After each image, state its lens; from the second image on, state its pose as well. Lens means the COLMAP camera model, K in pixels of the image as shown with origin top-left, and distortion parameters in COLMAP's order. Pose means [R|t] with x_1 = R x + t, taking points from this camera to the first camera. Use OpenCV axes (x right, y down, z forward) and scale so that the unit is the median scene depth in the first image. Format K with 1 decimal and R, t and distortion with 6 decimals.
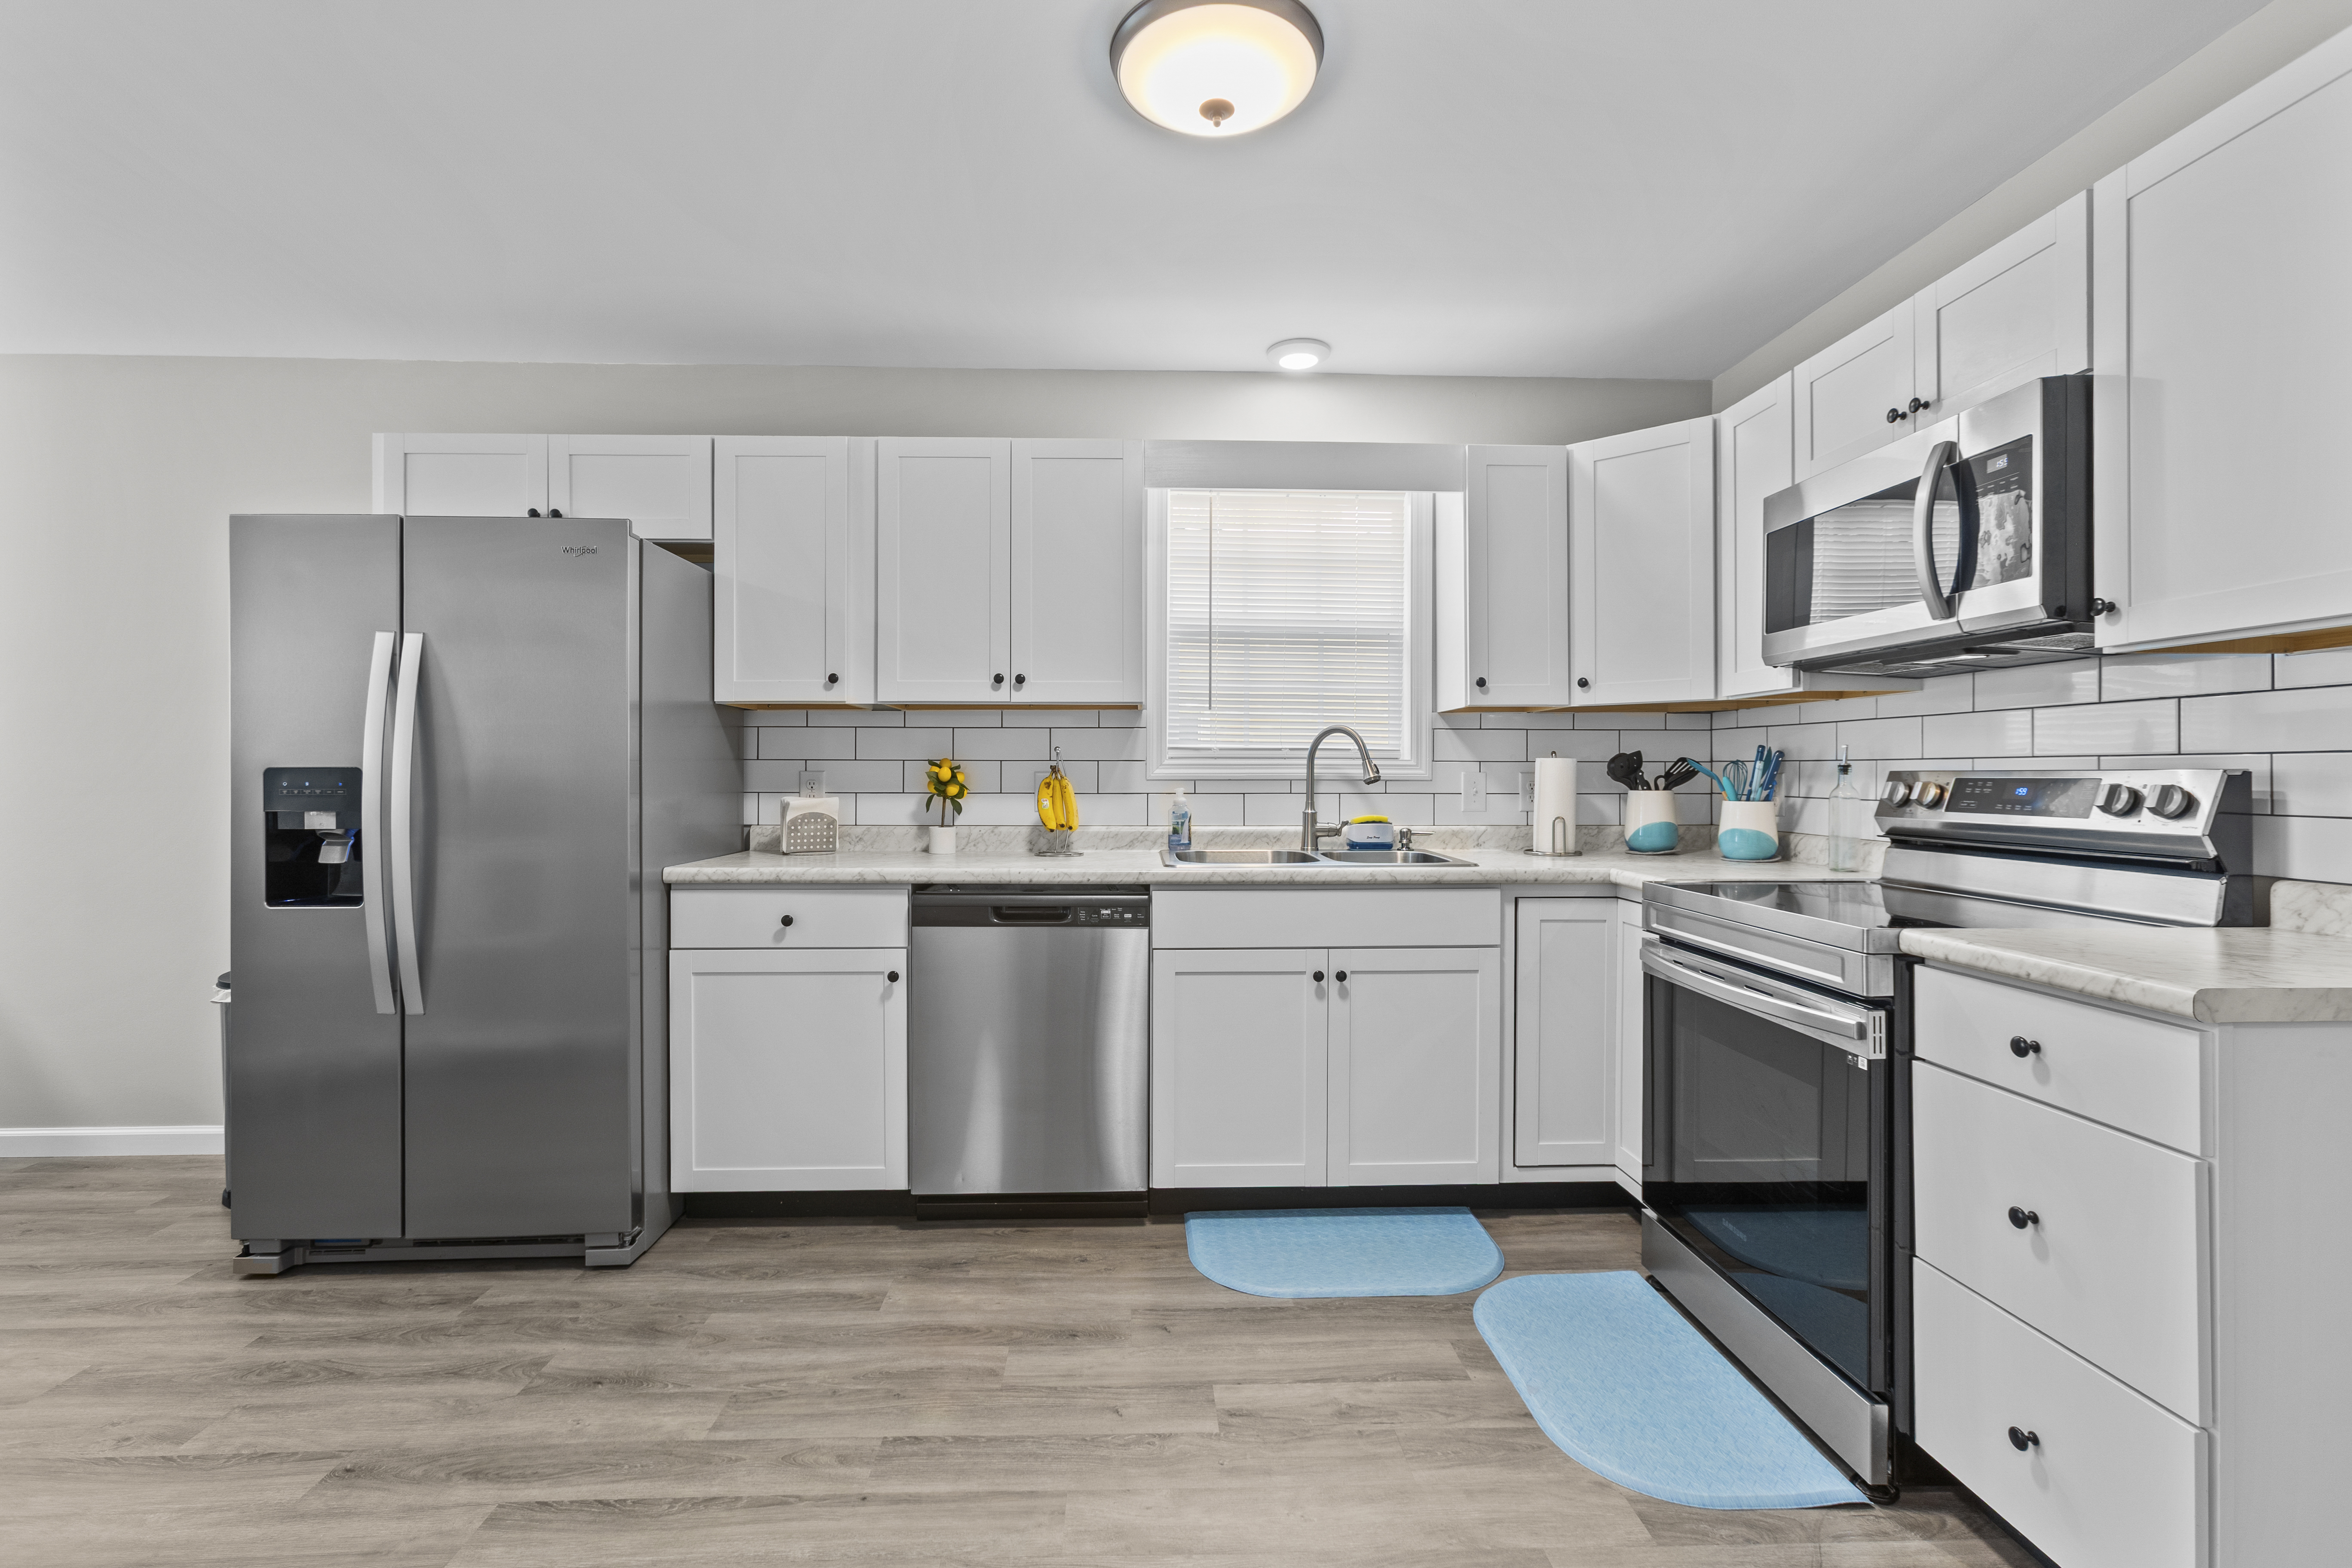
lens RADIAL K [[1053.7, 0, 1176.4], [0, 1053.7, 776.8], [0, 0, 1]] dist [-0.012291, 0.005605]
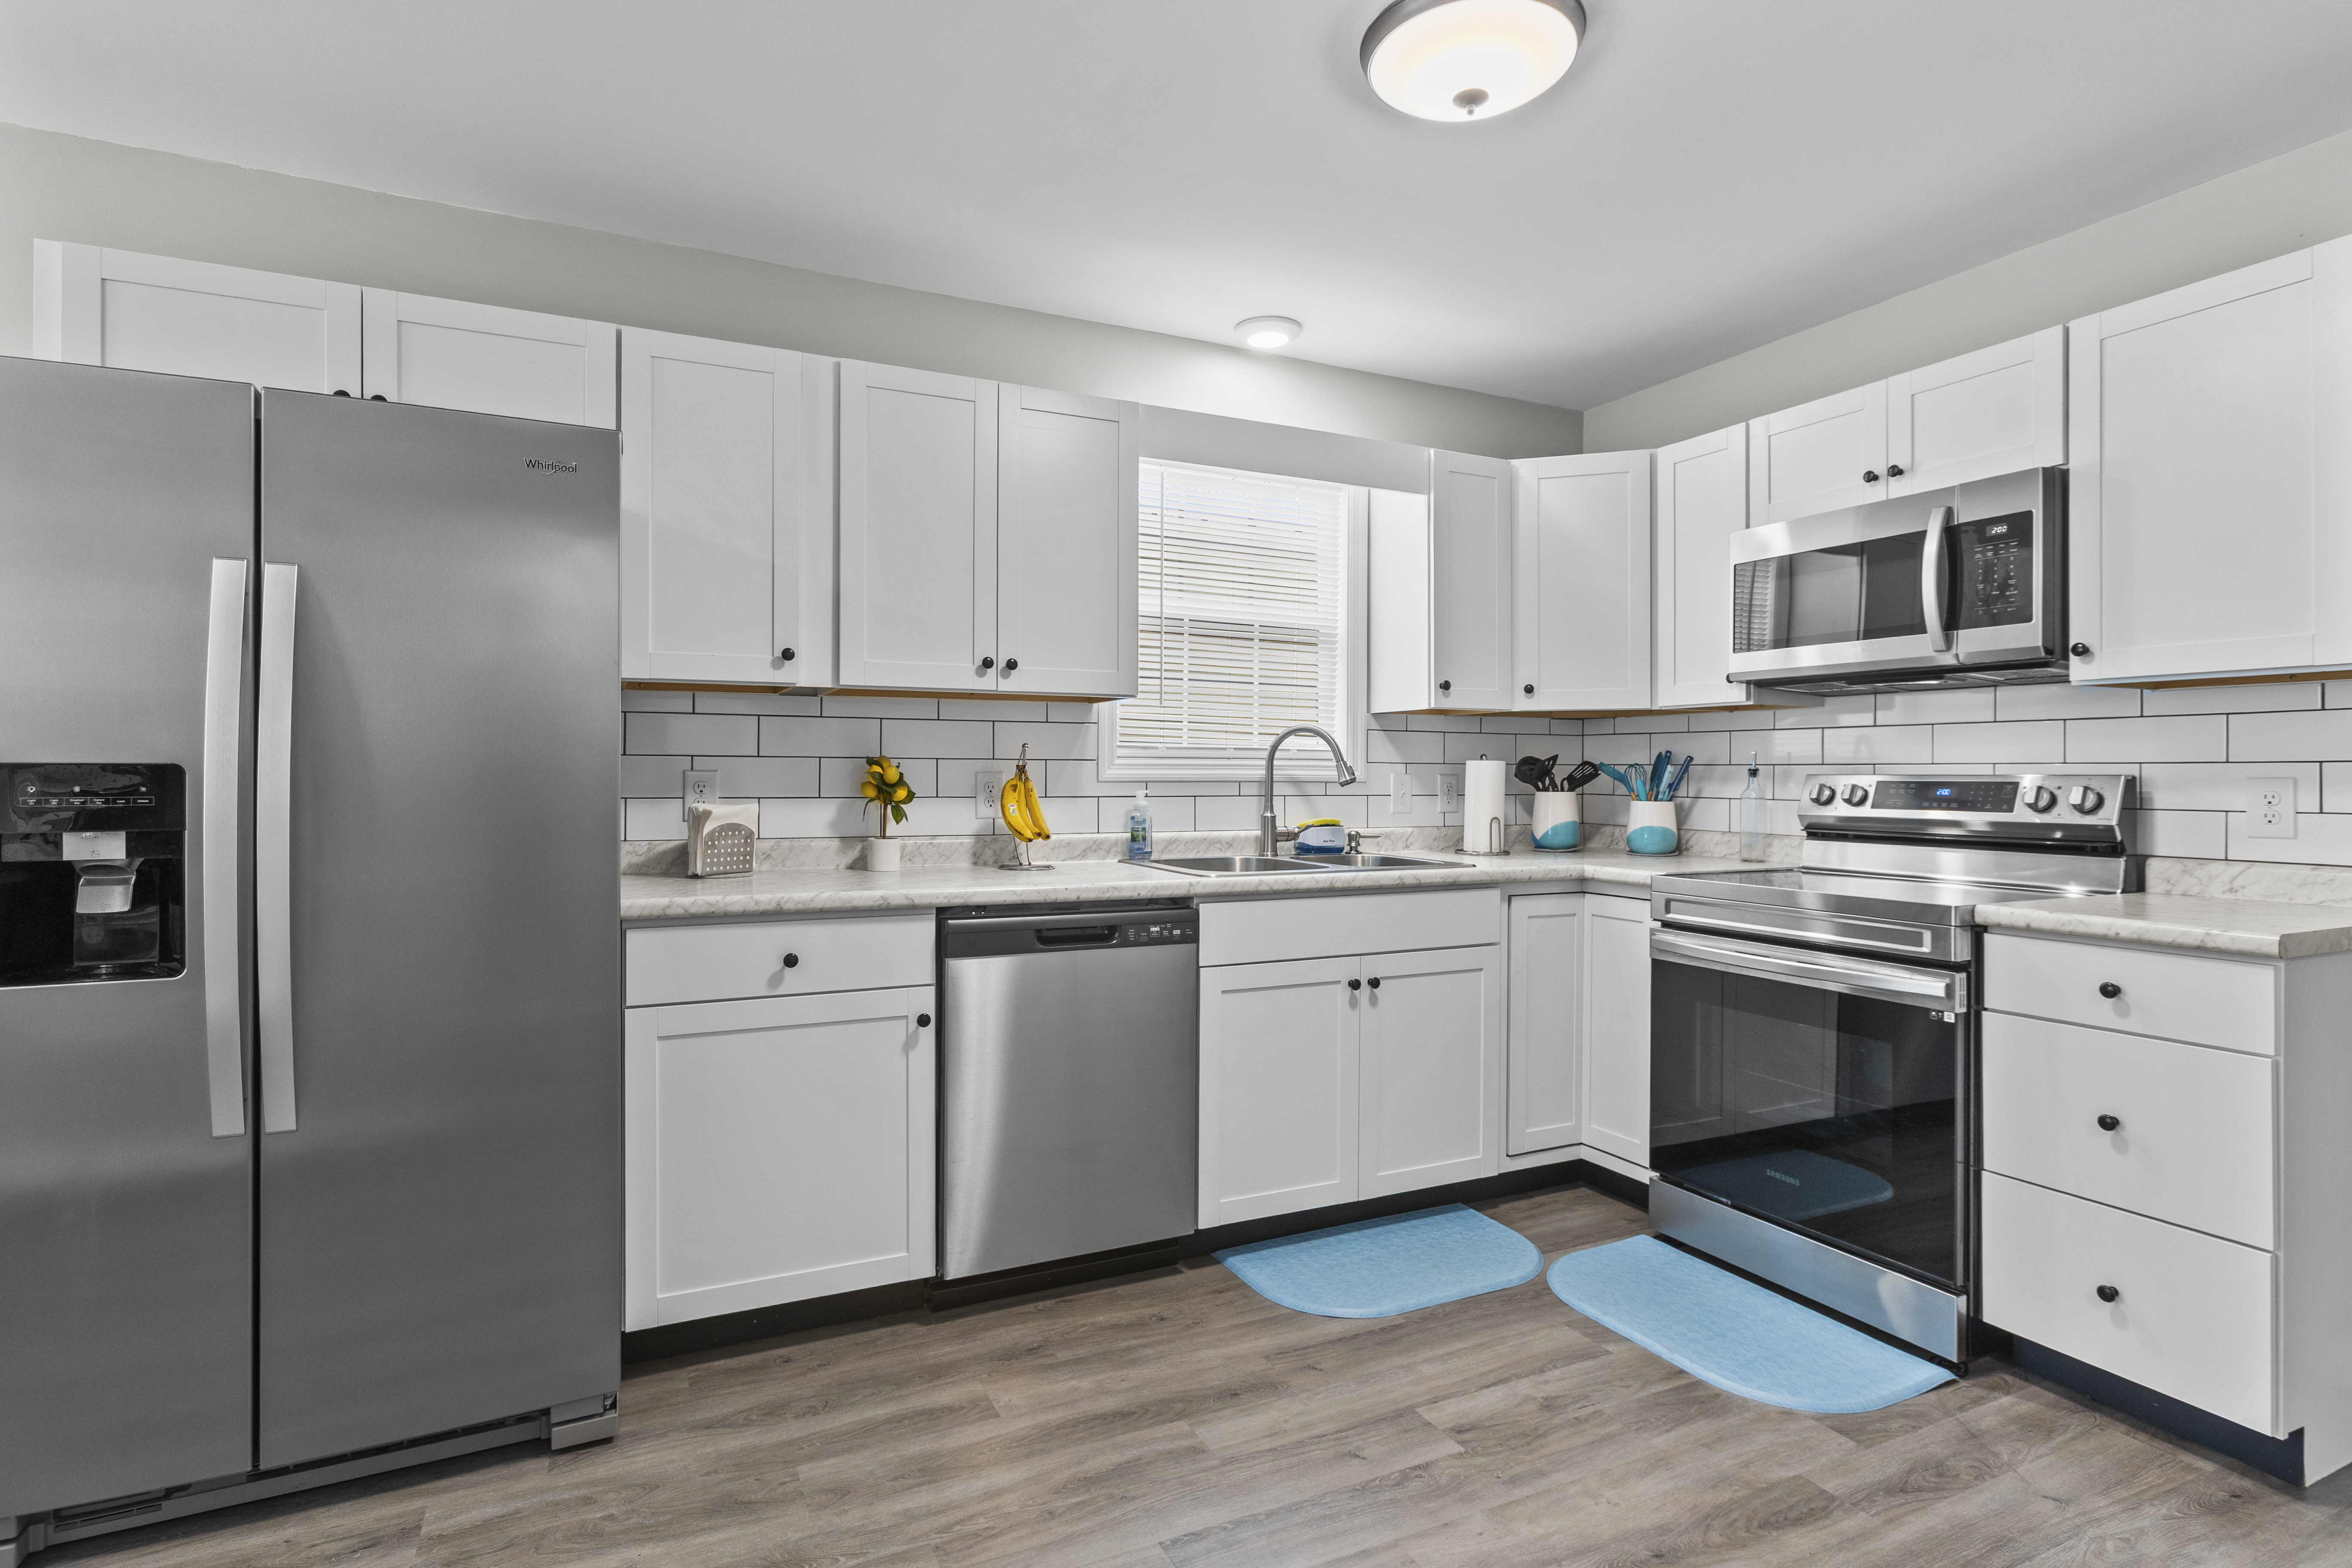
lens RADIAL K [[1175.8, 0, 1182.1], [0, 1175.8, 775.0], [0, 0, 1]] dist [-0.006250, 0.001239]
pose [[0.916039, 0.002290, 0.401082, -0.404001], [-0.002303, 0.999997, -0.000450, -0.002448], [-0.401082, -0.000512, 0.916042, 0.065577]]
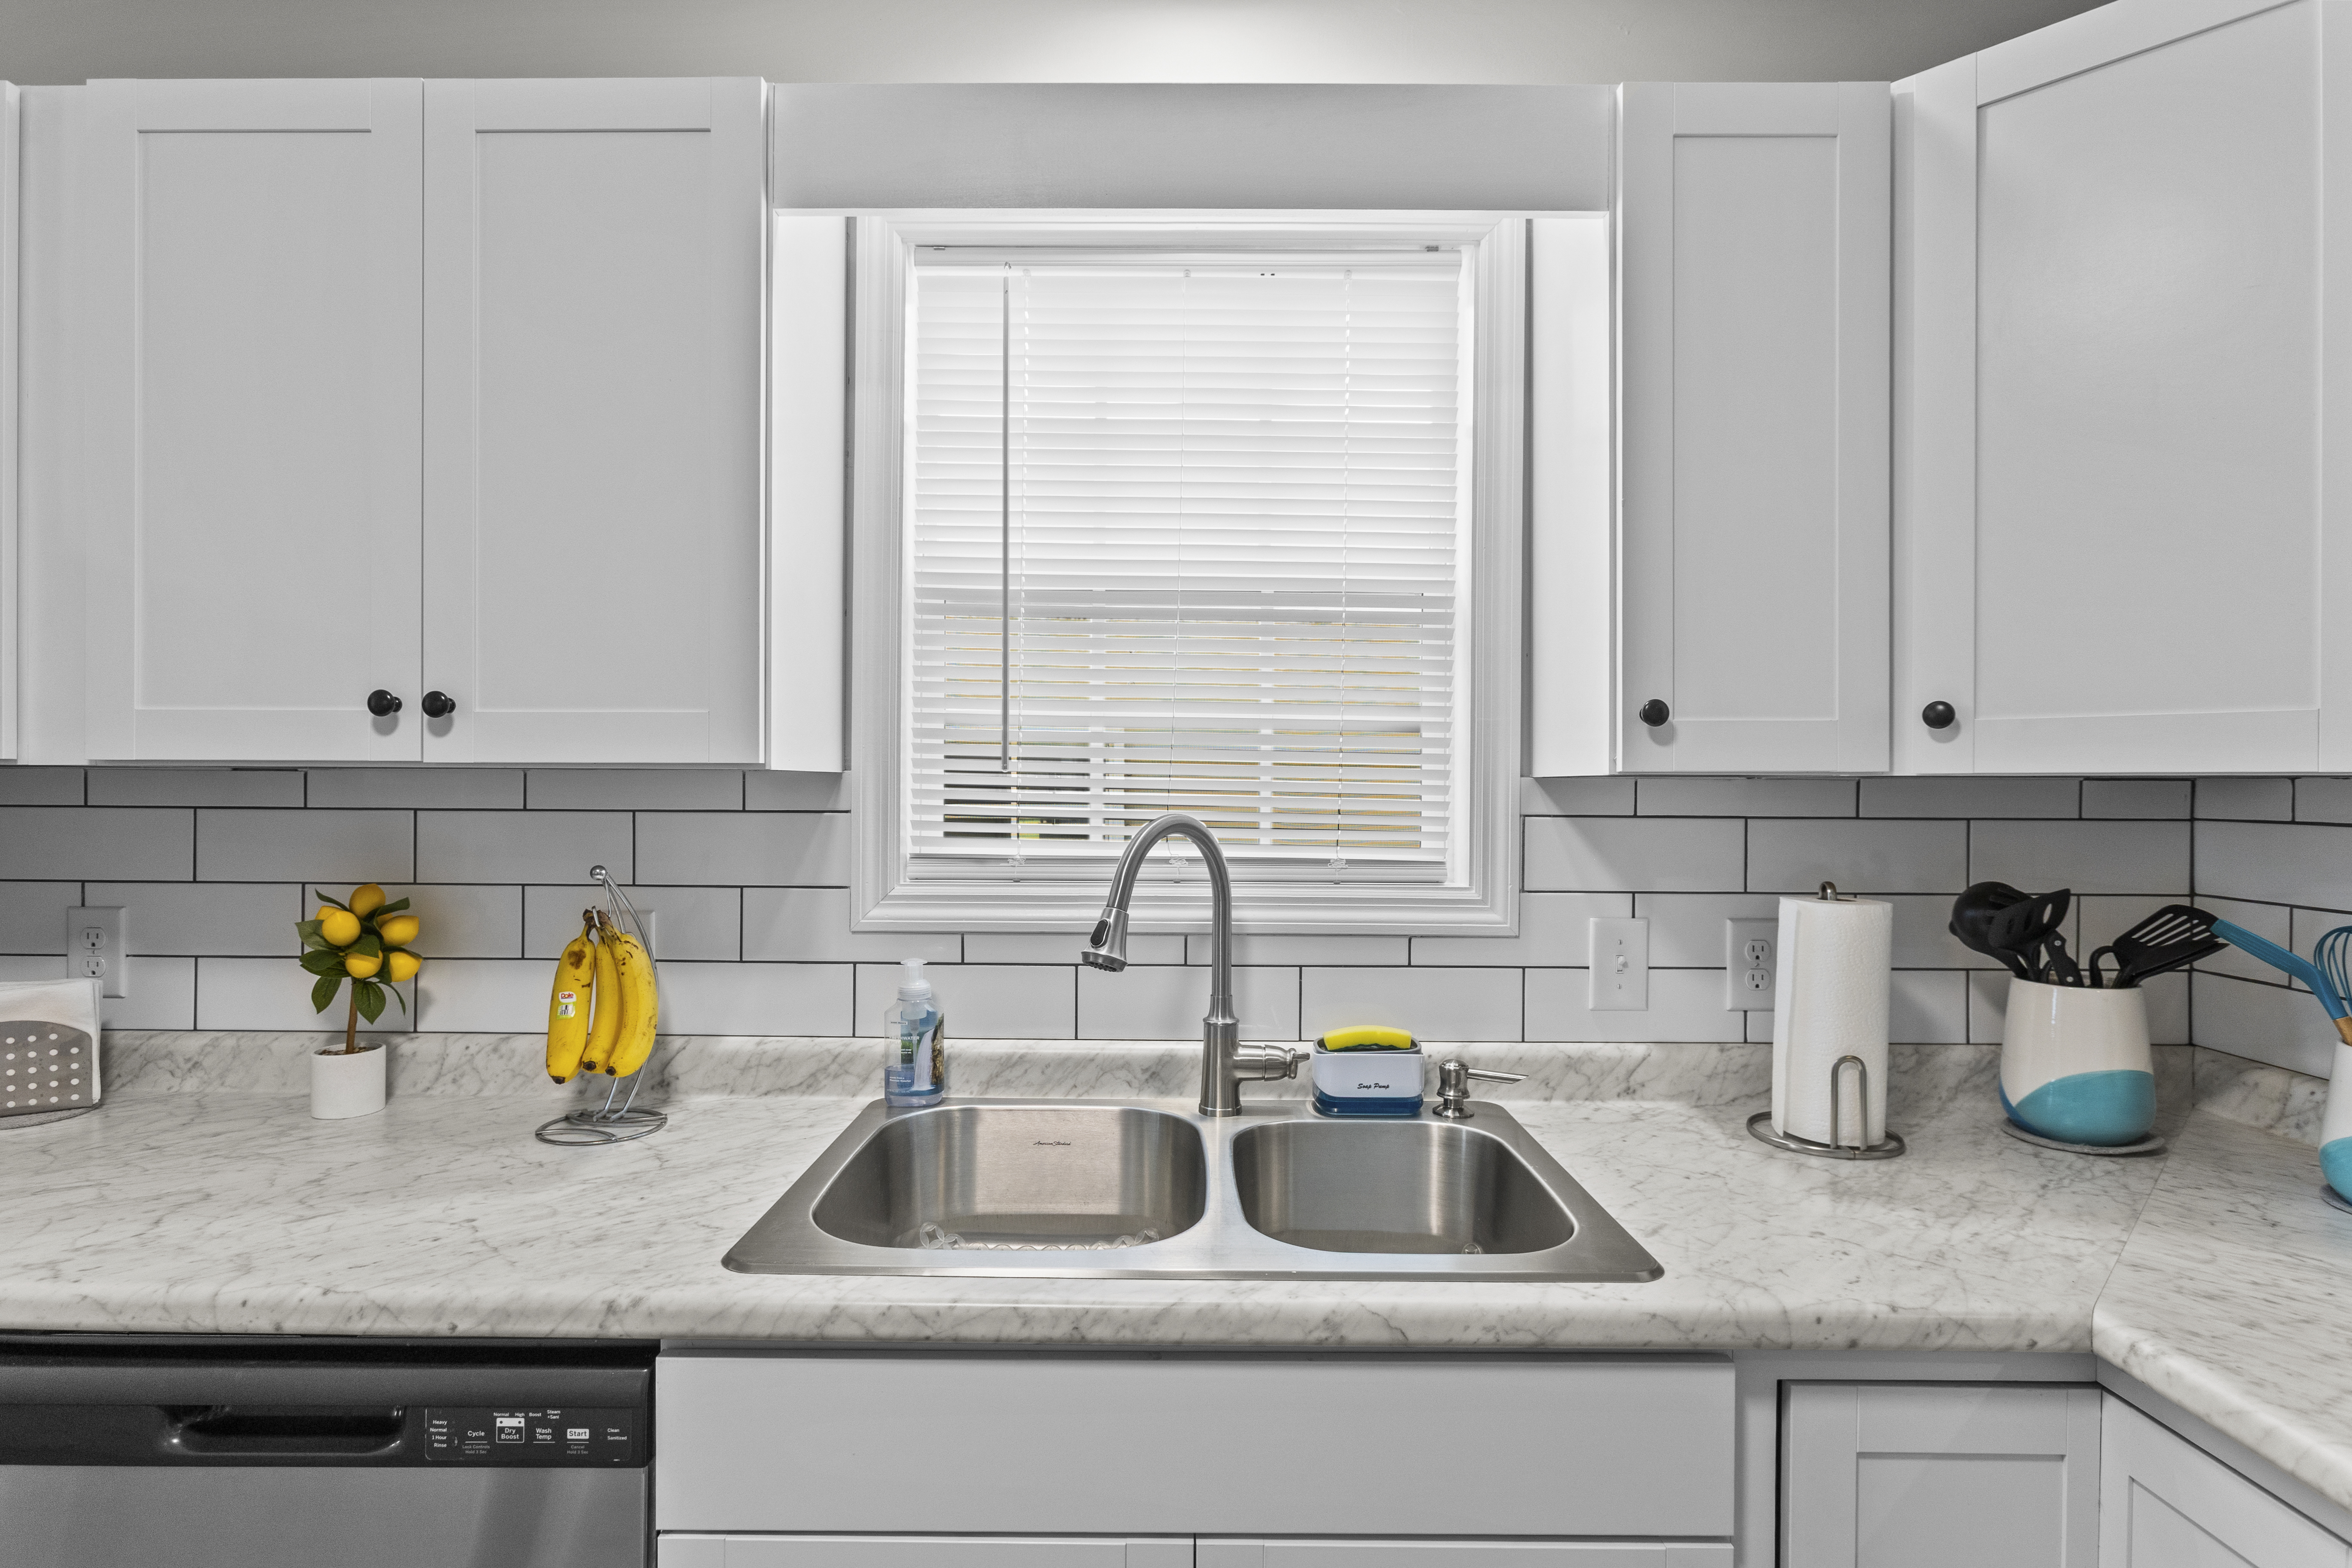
lens RADIAL K [[1175.8, 0, 1164.1], [0, 1175.8, 790.3], [0, 0, 1]] dist [-0.006250, 0.001239]
pose [[0.998701, 0.005473, -0.050658, 0.138422], [-0.005365, 0.999983, 0.002276, -0.063502], [0.050670, -0.002002, 0.998713, 0.582788]]
